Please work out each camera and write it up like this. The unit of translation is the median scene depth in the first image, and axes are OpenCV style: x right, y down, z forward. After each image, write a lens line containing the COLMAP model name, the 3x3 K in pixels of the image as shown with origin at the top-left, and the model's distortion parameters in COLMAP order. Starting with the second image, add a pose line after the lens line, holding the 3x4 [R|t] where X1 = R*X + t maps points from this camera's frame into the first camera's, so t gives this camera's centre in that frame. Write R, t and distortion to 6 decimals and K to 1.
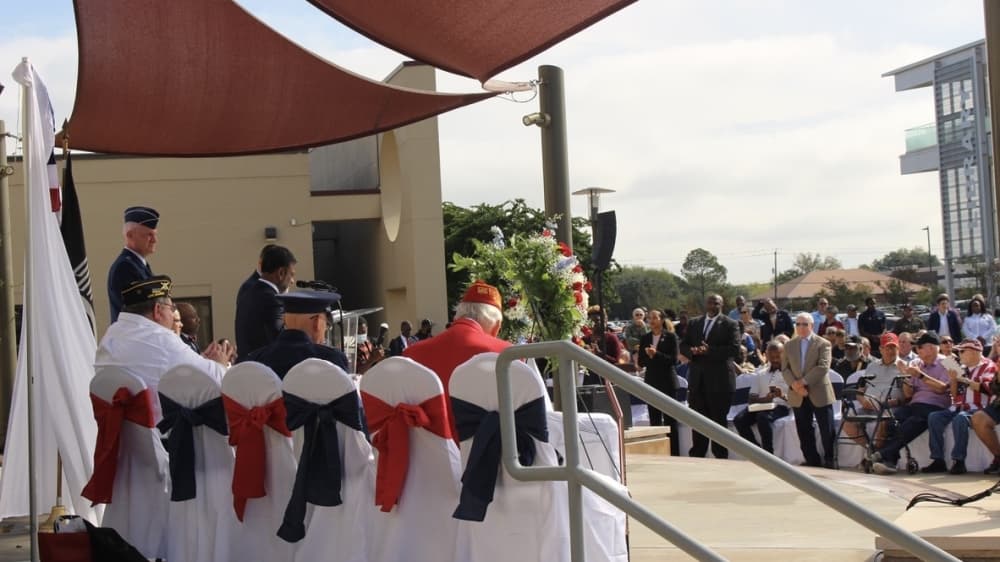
lens RADIAL K [[1710.9, 0, 500.6], [0, 1710.9, 280.8], [0, 0, 1]] dist [-0.048202, 0.000000]
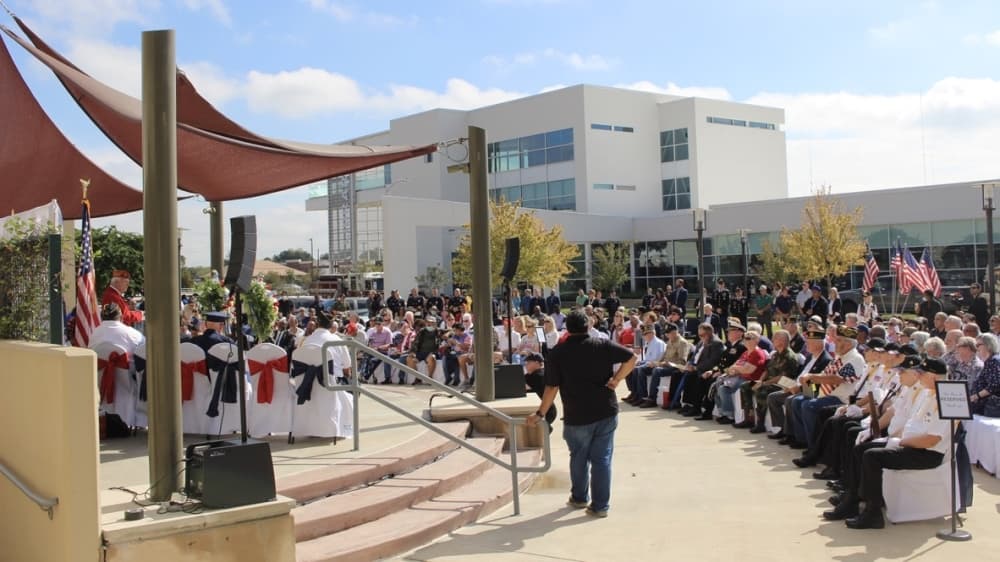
lens RADIAL K [[1710.9, 0, 500.2], [0, 1710.9, 281.3], [0, 0, 1]] dist [-0.048202, 0.000000]
pose [[0.869580, 0.012880, 0.493624, -0.672049], [-0.041104, 0.998078, 0.046368, -0.119153], [-0.492078, -0.060611, 0.868439, -0.908531]]
